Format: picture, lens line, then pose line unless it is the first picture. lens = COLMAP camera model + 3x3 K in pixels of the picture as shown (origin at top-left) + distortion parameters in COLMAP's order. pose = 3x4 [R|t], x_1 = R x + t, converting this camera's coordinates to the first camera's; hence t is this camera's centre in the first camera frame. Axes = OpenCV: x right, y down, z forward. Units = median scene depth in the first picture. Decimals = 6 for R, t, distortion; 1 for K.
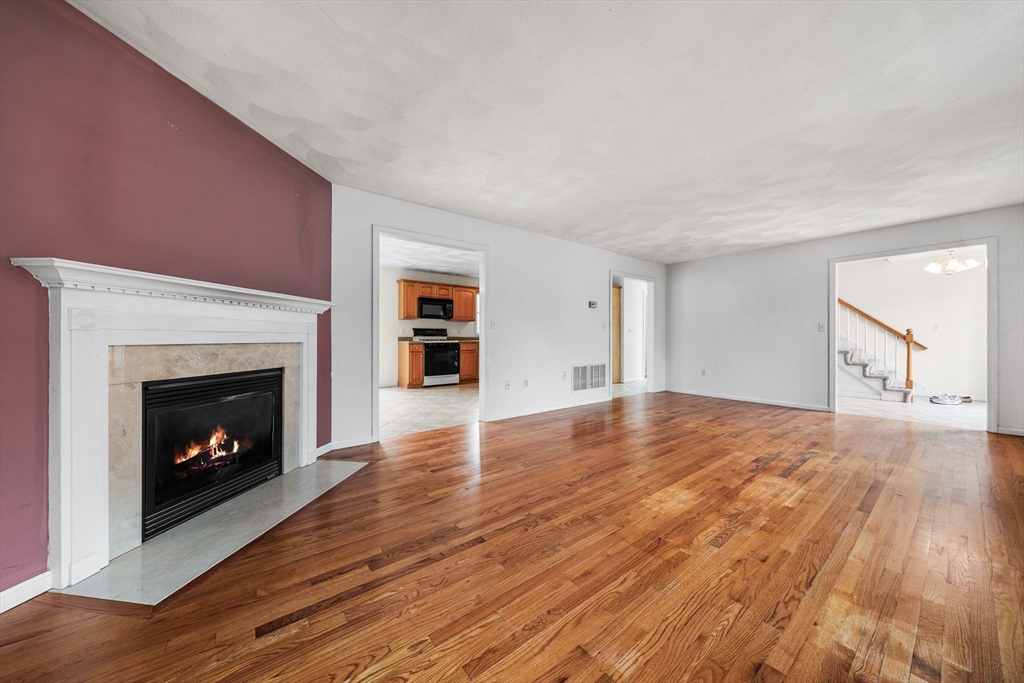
lens RADIAL K [[353.7, 0, 521.4], [0, 353.7, 334.6], [0, 0, 1]] dist [-0.000209, -0.000062]
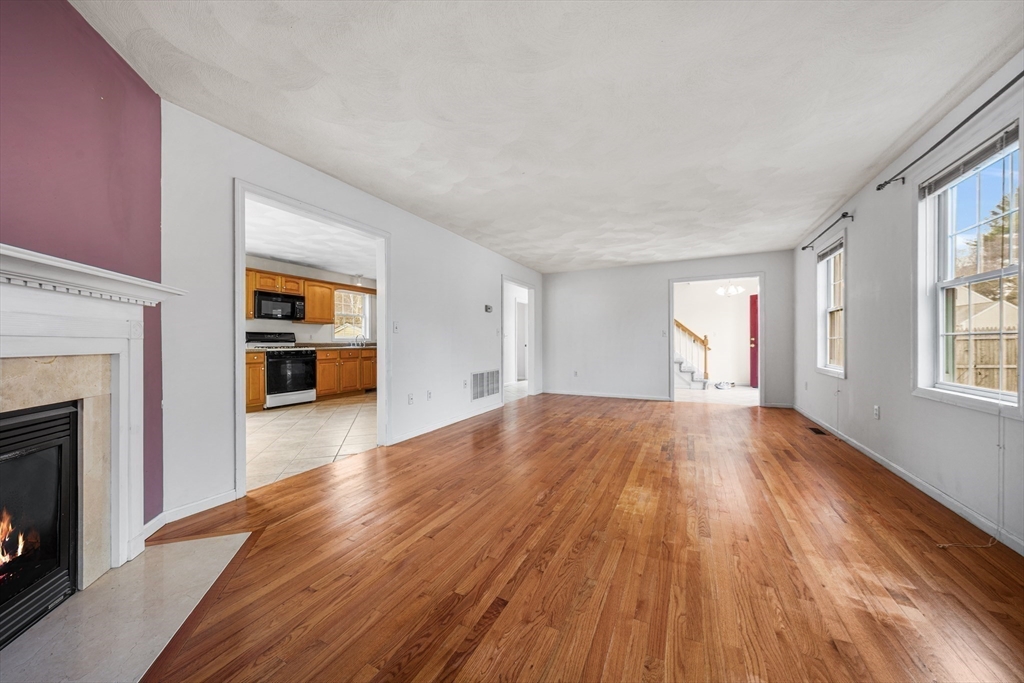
lens RADIAL K [[353.7, 0, 519.6], [0, 353.7, 341.4], [0, 0, 1]] dist [-0.000209, -0.000062]
pose [[0.899453, -0.003908, 0.437000, -0.155663], [0.002107, 0.999987, 0.004606, -0.000060], [-0.437012, -0.003222, 0.899450, 0.103848]]
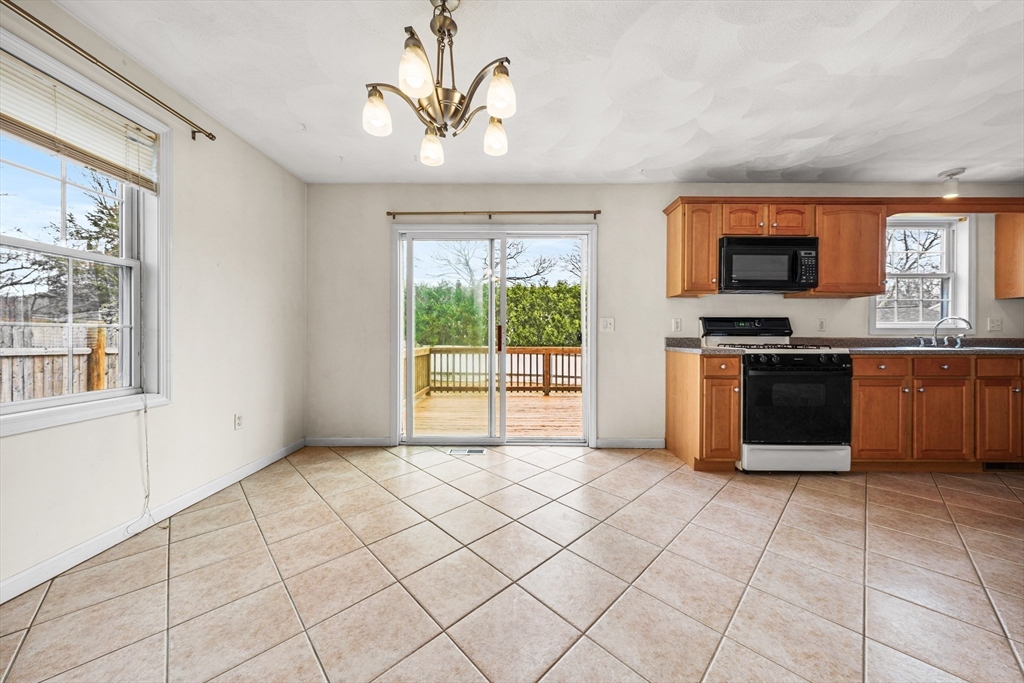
lens RADIAL K [[353.7, 0, 509.4], [0, 353.7, 337.3], [0, 0, 1]] dist [-0.000209, -0.000062]
pose [[0.778900, 0.003602, -0.627137, -0.310153], [0.002165, 0.999962, 0.008431, 0.002724], [0.627144, -0.007925, 0.778863, 0.739532]]
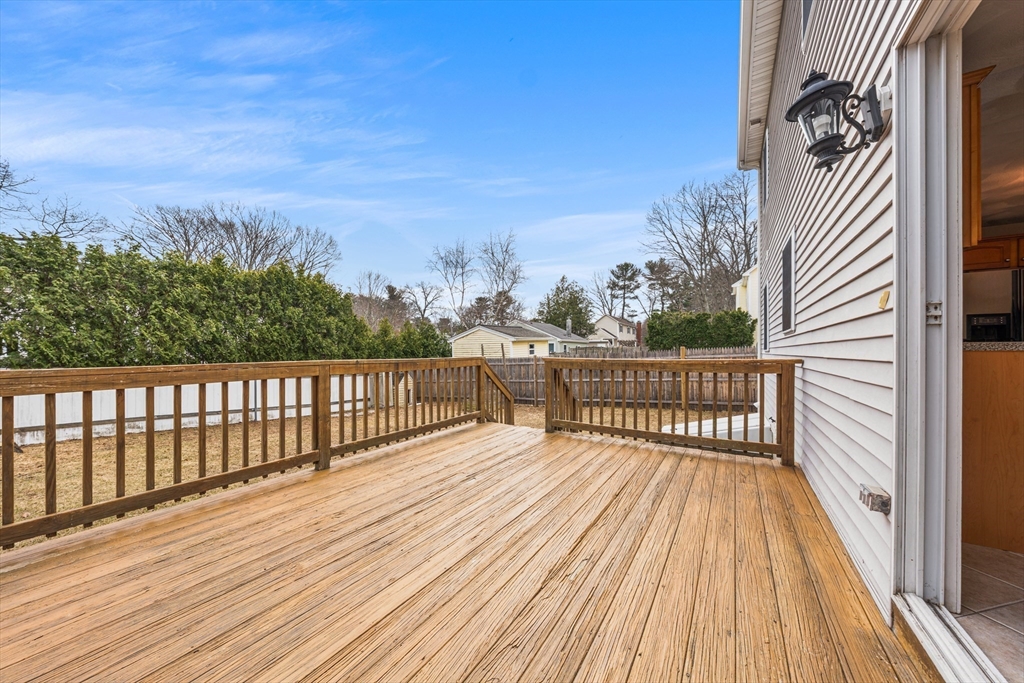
lens RADIAL K [[353.7, 0, 507.9], [0, 353.7, 348.5], [0, 0, 1]] dist [-0.000209, -0.000062]
pose [[0.939617, 0.003820, 0.342208, -0.934666], [-0.002153, 0.999984, -0.005252, 0.033068], [-0.342222, 0.004198, 0.939610, 1.198025]]
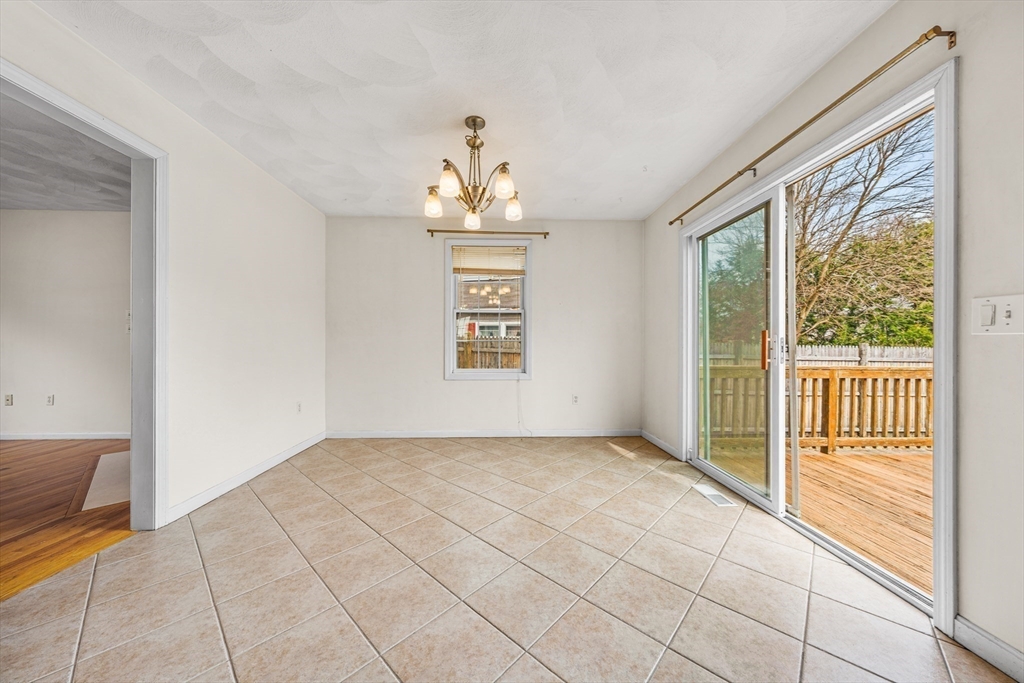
lens RADIAL K [[353.7, 0, 511.8], [0, 353.7, 343.7], [0, 0, 1]] dist [-0.000209, -0.000062]
pose [[-0.589615, -0.011822, -0.807598, -0.203336], [-0.009874, 0.999924, -0.007428, 0.007191], [0.807624, 0.003595, -0.589686, 1.209596]]
